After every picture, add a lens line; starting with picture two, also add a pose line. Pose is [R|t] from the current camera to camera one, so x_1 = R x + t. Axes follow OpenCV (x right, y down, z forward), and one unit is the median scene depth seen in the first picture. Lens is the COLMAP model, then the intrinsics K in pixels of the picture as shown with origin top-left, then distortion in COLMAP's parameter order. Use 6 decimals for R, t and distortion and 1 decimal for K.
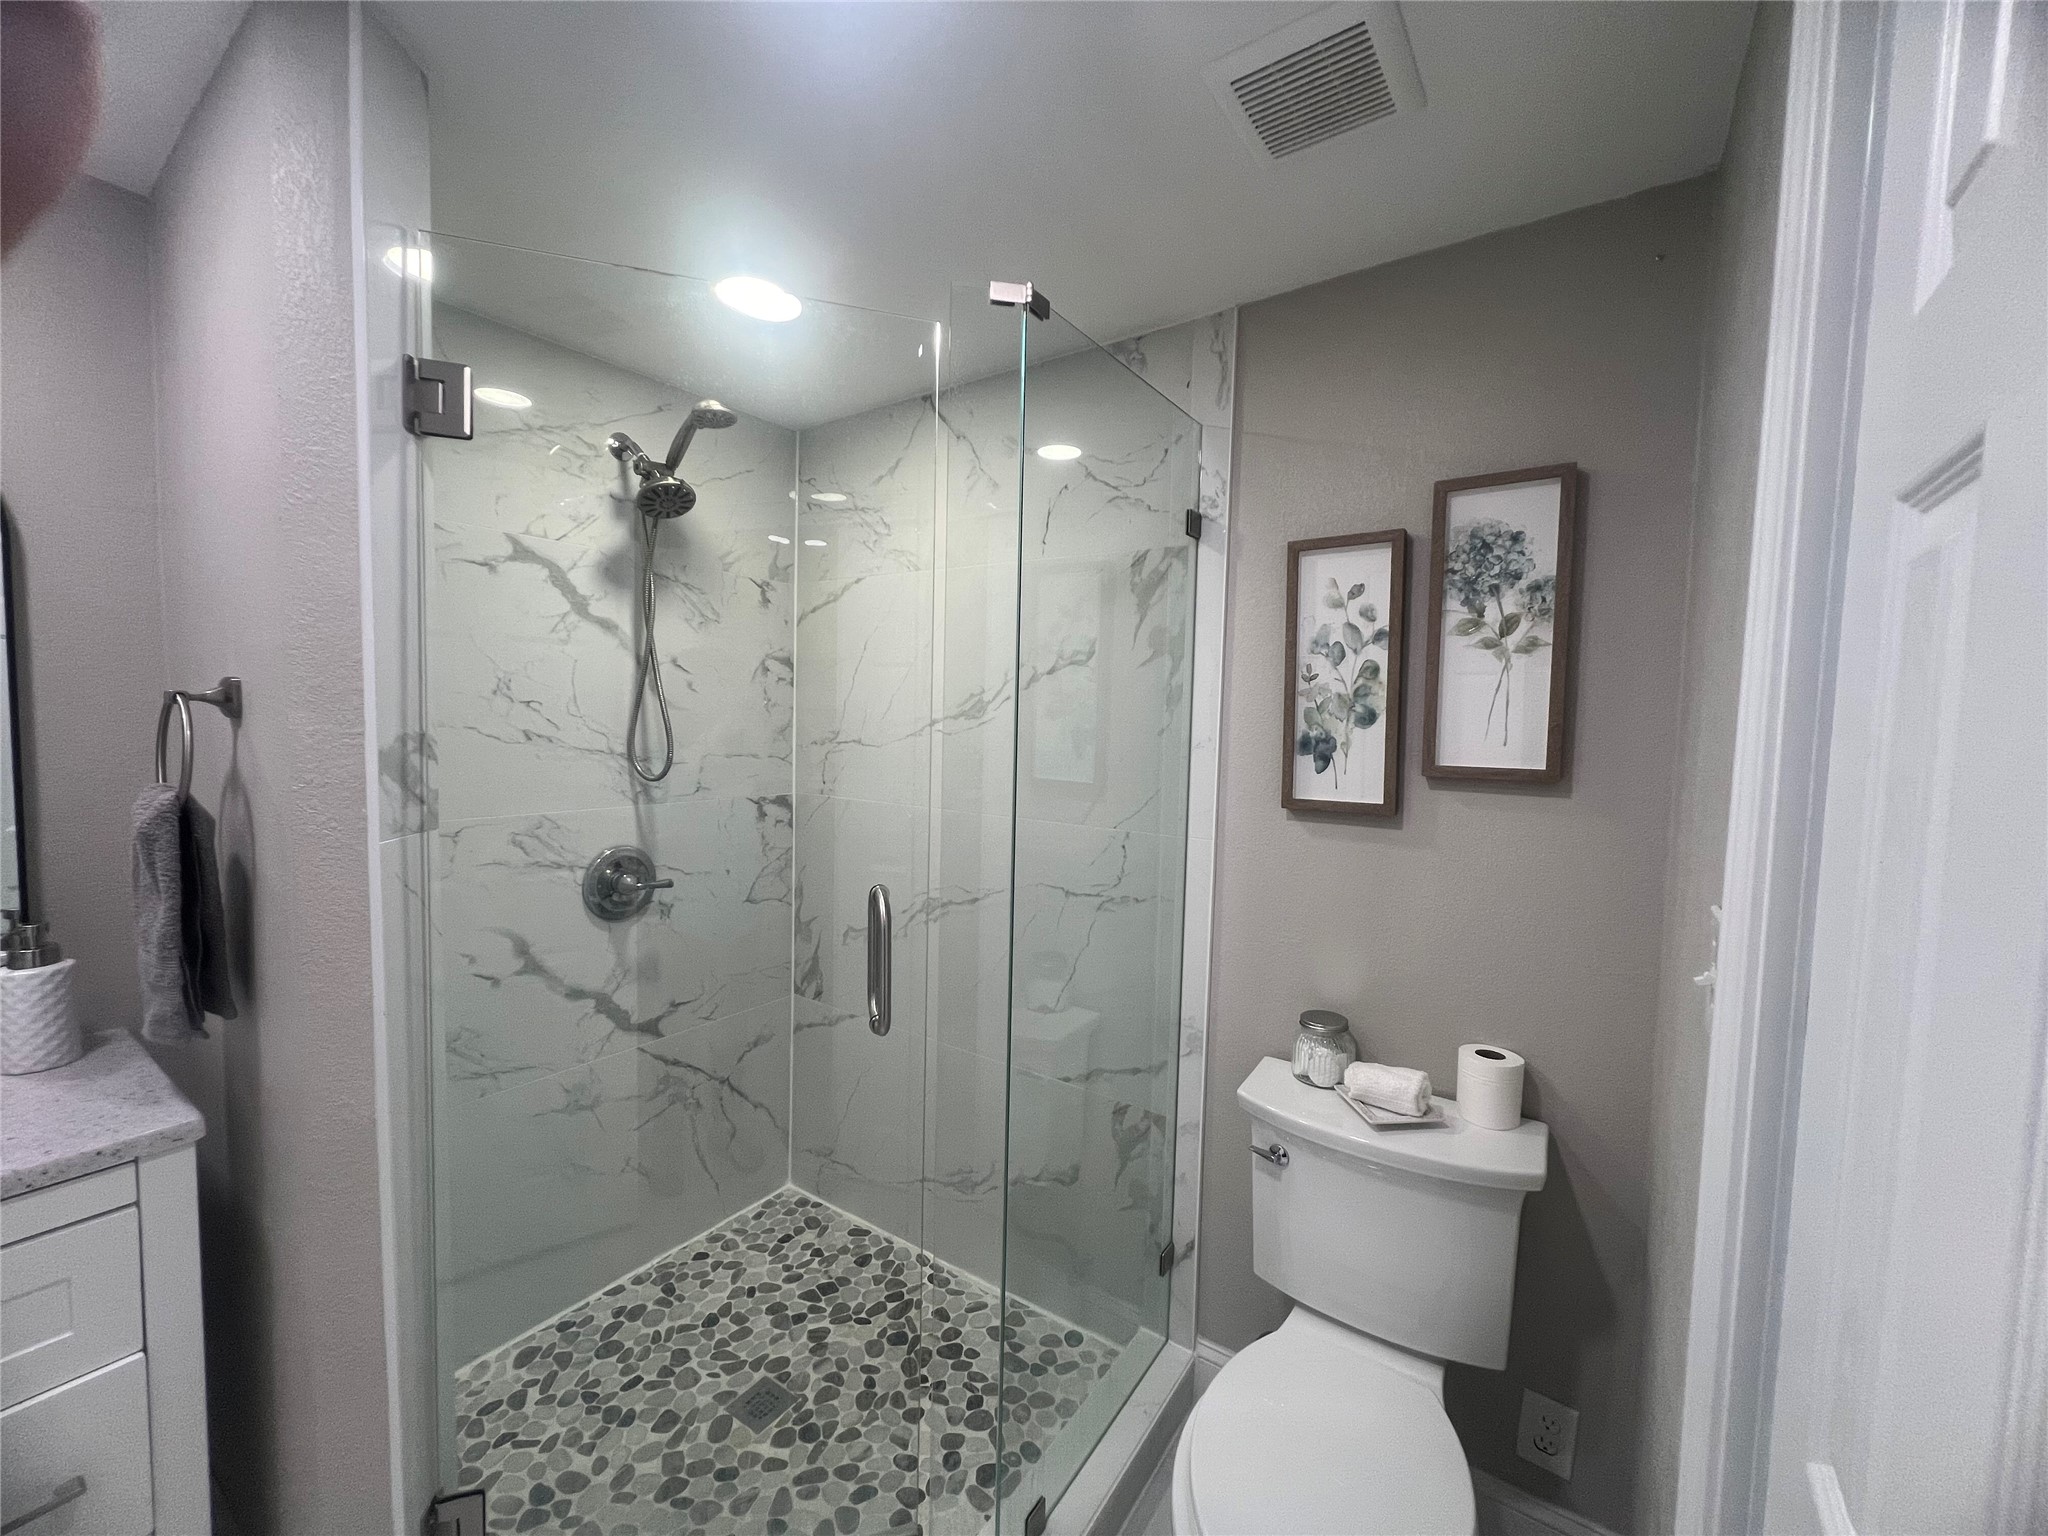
lens RADIAL K [[822.4, 0, 1021.4], [0, 822.4, 765.1], [0, 0, 1]] dist [-0.003995, 0.001997]
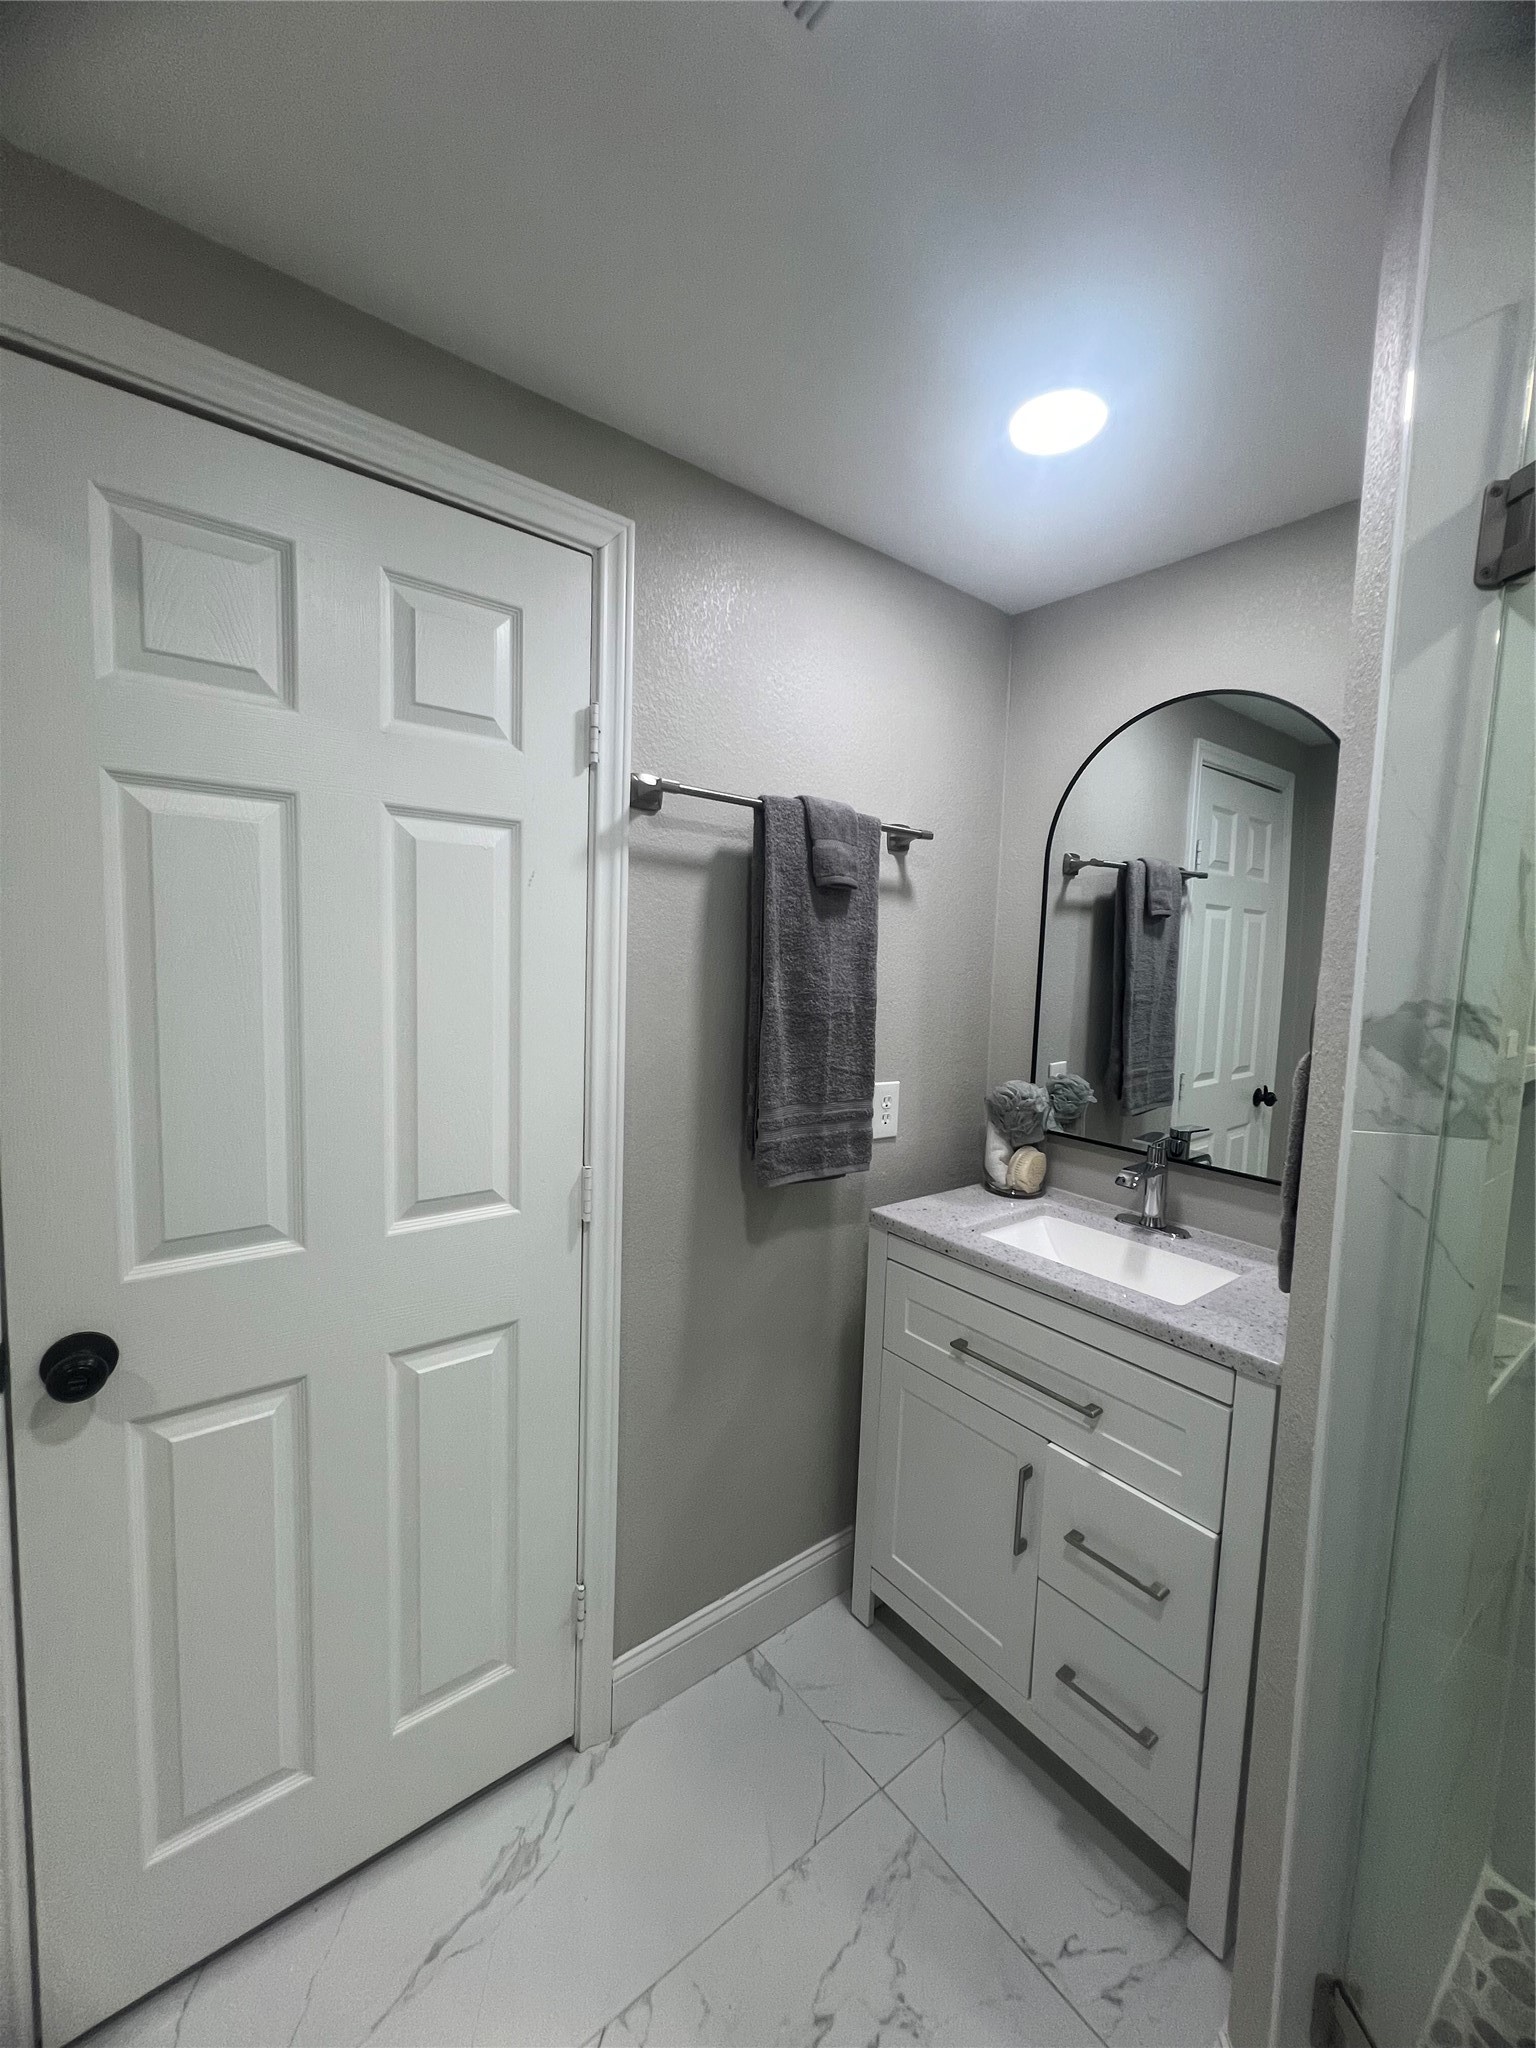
lens RADIAL K [[822.4, 0, 768.9], [0, 822.4, 1017.7], [0, 0, 1]] dist [-0.003995, 0.001997]
pose [[-0.287938, 0.044370, -0.956621, 0.104546], [-0.100343, 0.992030, 0.076215, -0.012728], [0.952378, 0.117936, -0.281190, 0.411531]]
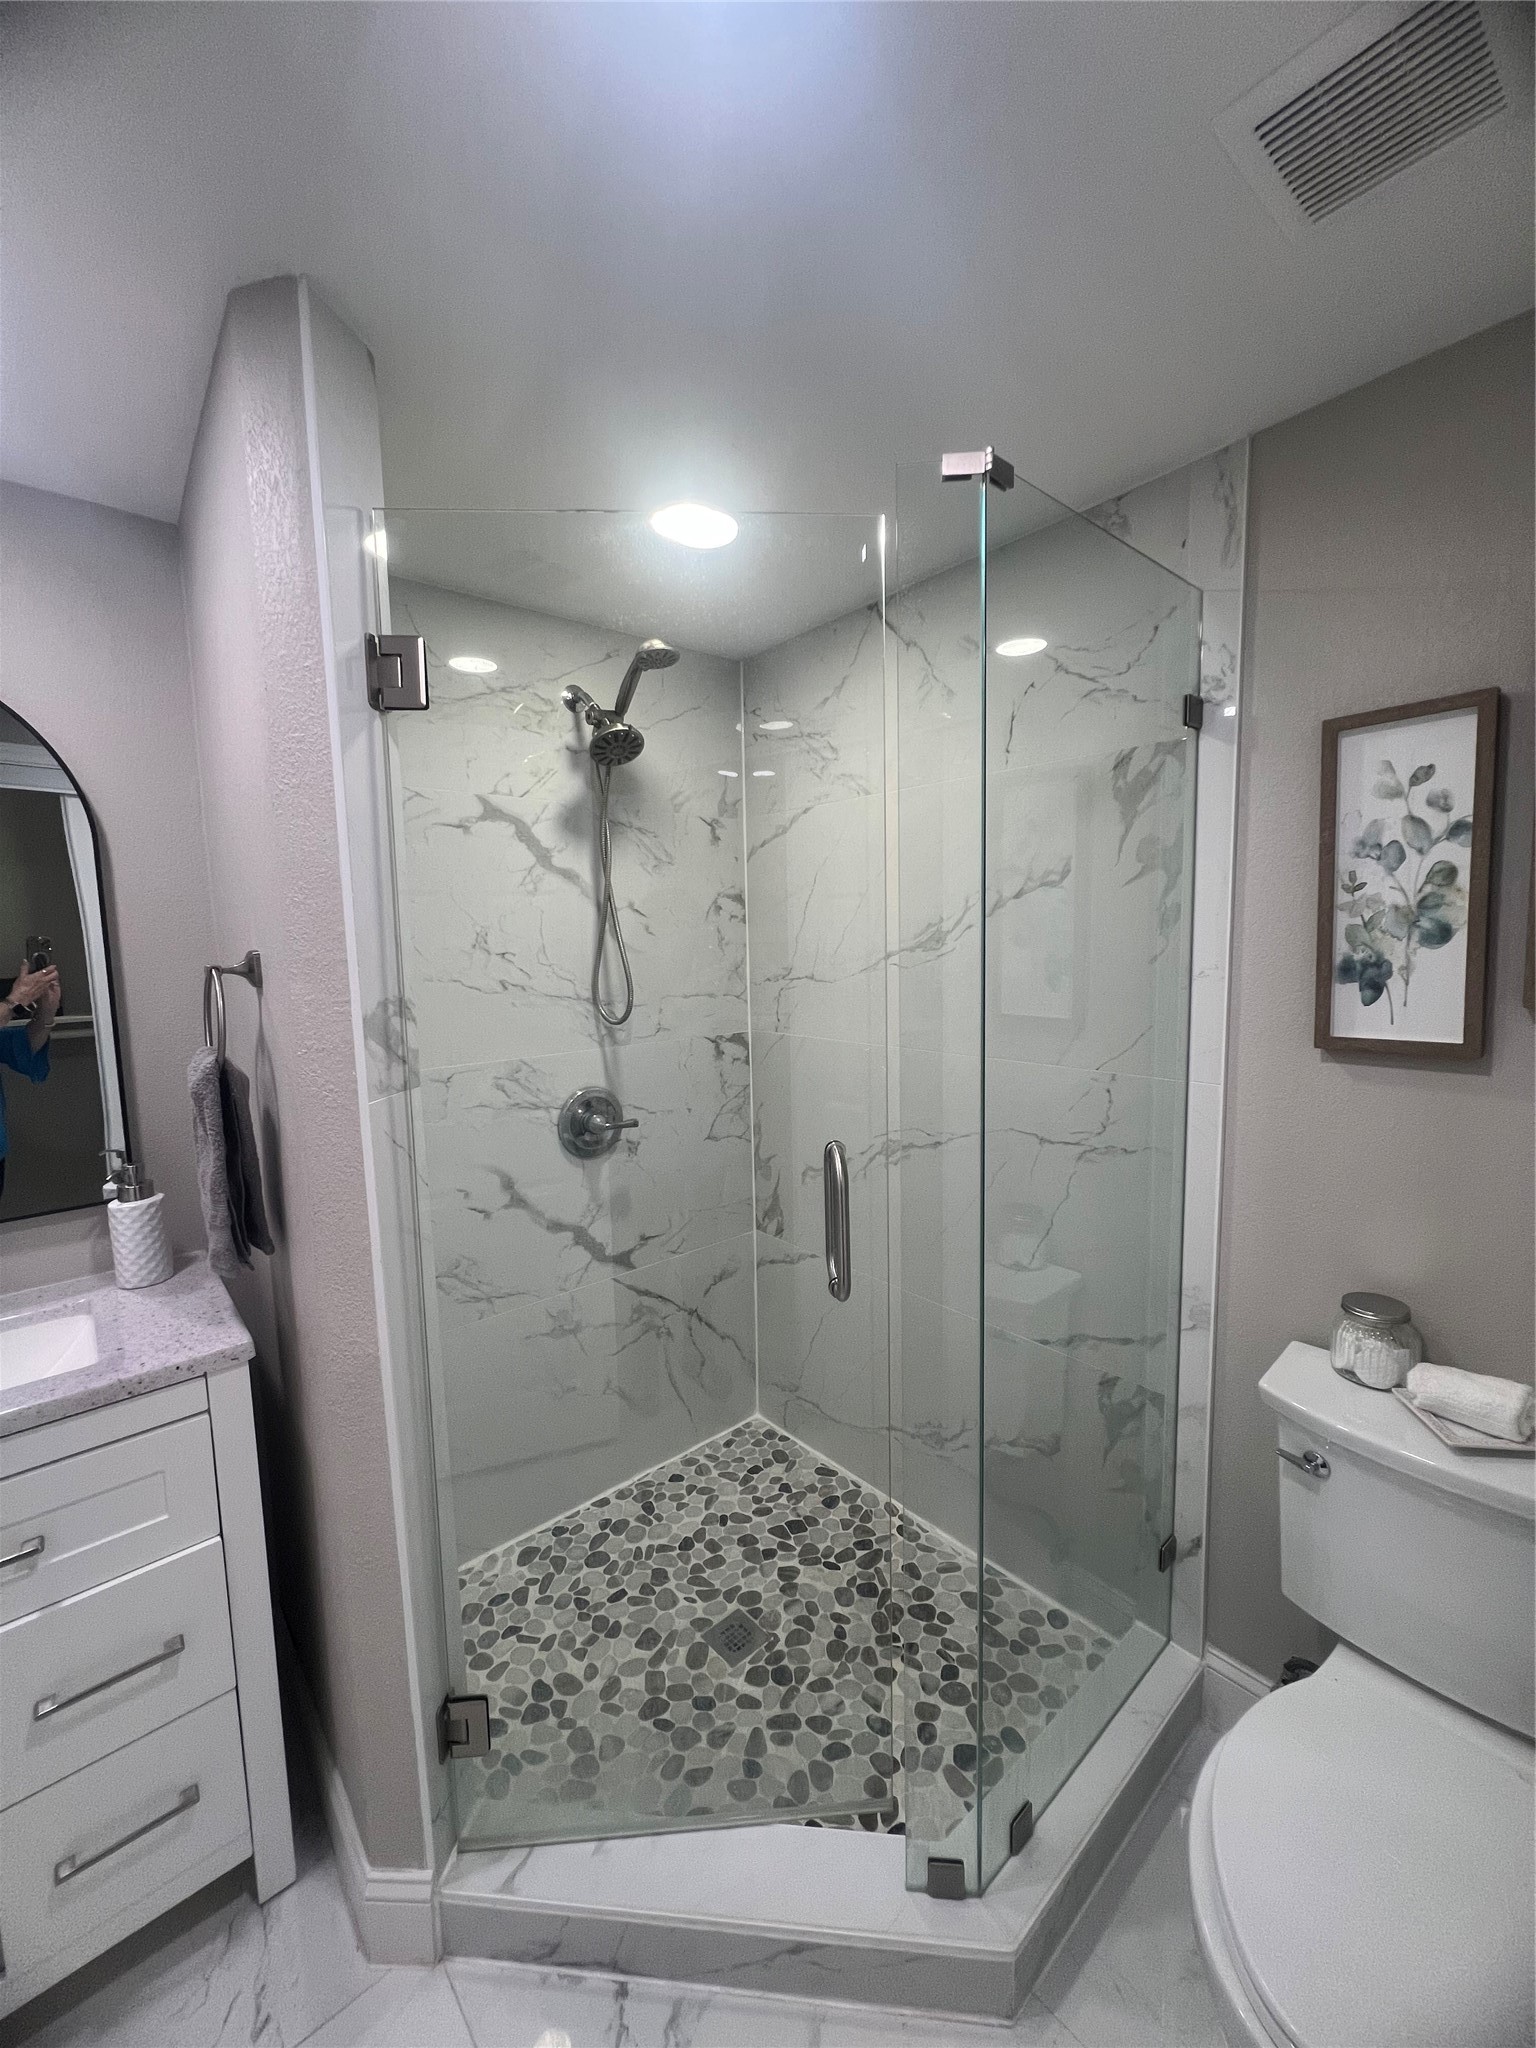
lens RADIAL K [[822.4, 0, 768.3], [0, 822.4, 1020.9], [0, 0, 1]] dist [-0.003995, 0.001997]
pose [[0.967754, -0.019942, -0.251107, -0.006668], [0.030619, 0.998782, 0.038683, -0.023184], [0.250030, -0.045124, 0.967186, 0.065194]]
